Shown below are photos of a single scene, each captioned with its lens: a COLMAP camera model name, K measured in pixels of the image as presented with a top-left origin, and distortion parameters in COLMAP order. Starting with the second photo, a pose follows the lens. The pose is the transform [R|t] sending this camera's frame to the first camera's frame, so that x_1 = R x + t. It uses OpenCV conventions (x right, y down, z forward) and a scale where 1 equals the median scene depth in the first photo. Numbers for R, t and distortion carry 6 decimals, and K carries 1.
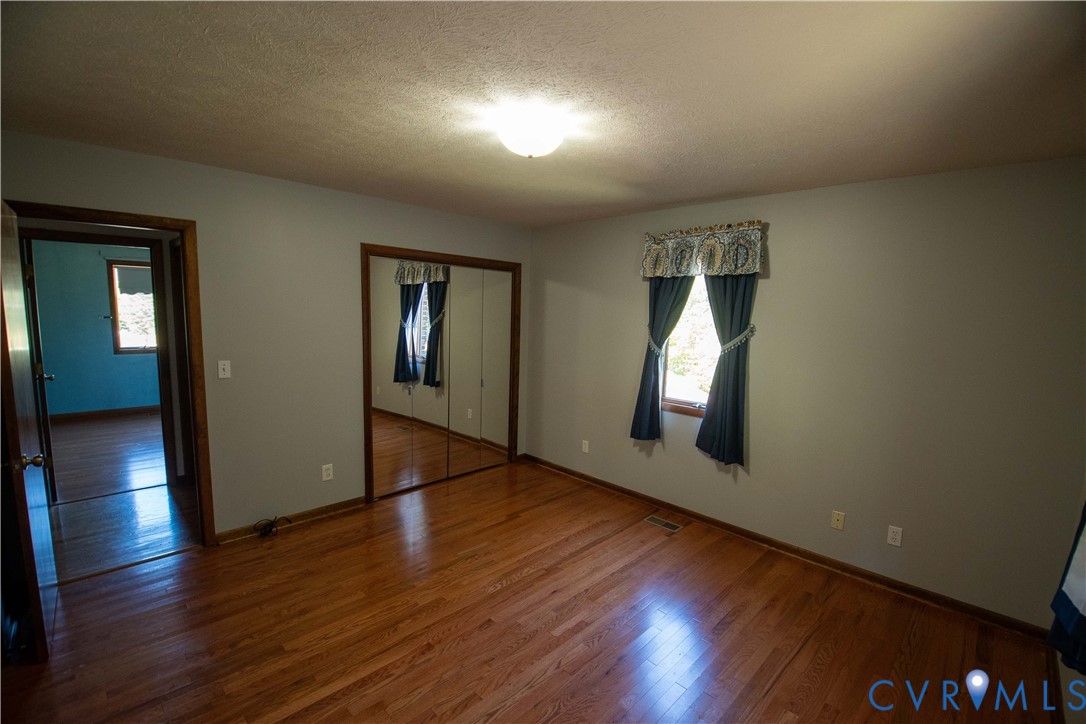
lens RADIAL K [[473.8, 0, 547.4], [0, 473.8, 367.8], [0, 0, 1]] dist [0.020913, -0.035443]
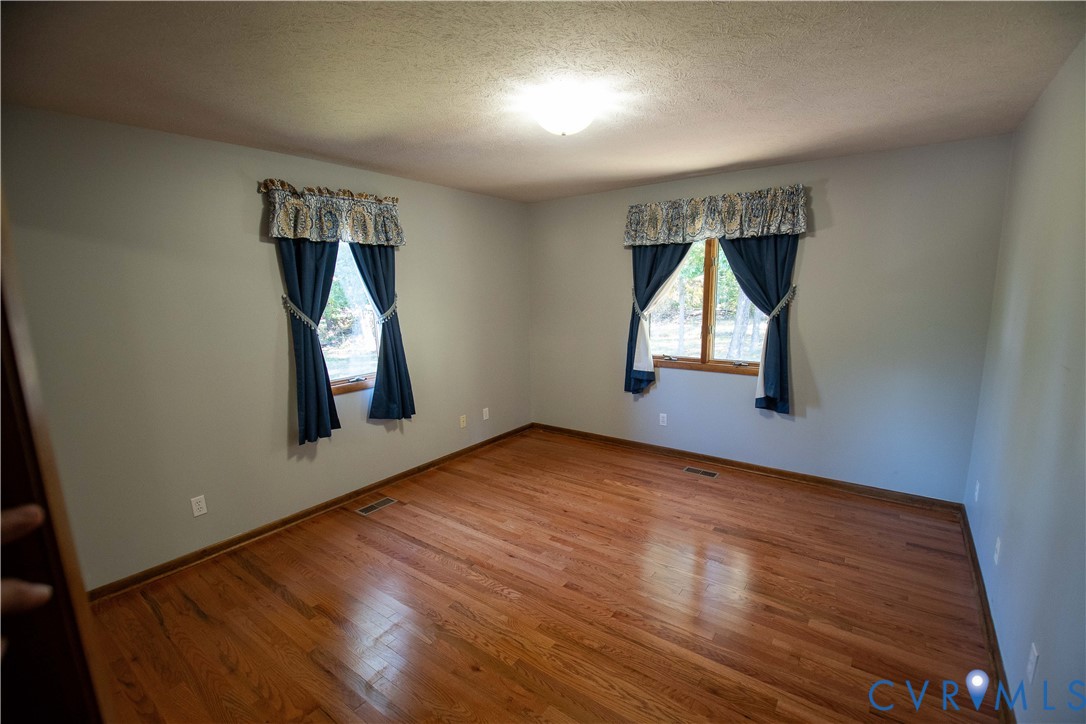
lens RADIAL K [[491.4, 0, 549.2], [0, 491.4, 369.5], [0, 0, 1]] dist [0.034852, -0.041527]
pose [[-0.161238, -0.191276, 0.968202, -0.817694], [0.131186, 0.968179, 0.213118, -0.116754], [-0.978158, 0.161377, -0.131015, 0.850642]]
